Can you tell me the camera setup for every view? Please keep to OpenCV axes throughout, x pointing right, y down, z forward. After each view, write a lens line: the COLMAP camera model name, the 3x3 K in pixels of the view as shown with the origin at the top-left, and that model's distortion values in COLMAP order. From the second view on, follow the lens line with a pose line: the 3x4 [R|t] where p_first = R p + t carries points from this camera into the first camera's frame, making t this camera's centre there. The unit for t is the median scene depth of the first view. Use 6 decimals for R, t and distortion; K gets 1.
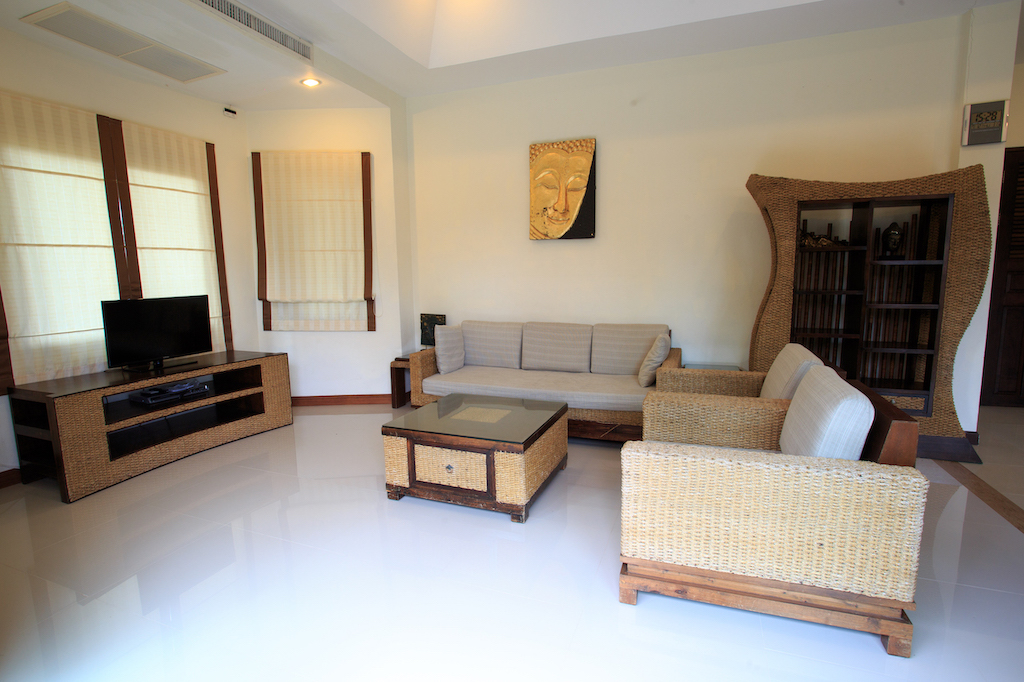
lens RADIAL K [[497.8, 0, 513.7], [0, 497.8, 340.2], [0, 0, 1]] dist [-0.041992, 0.000982]
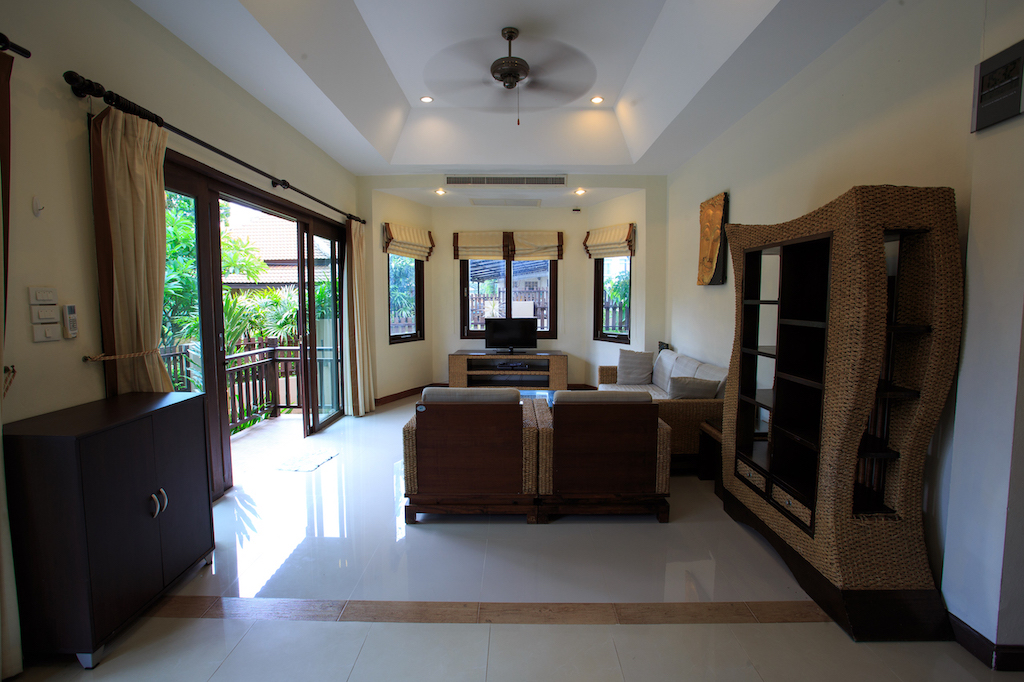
lens RADIAL K [[497.8, 0, 514.4], [0, 497.8, 340.8], [0, 0, 1]] dist [-0.041992, 0.000982]
pose [[0.357867, 0.095312, -0.928896, 1.186544], [-0.128418, 0.990348, 0.052143, -0.099804], [0.924900, 0.100627, 0.366652, 0.255963]]
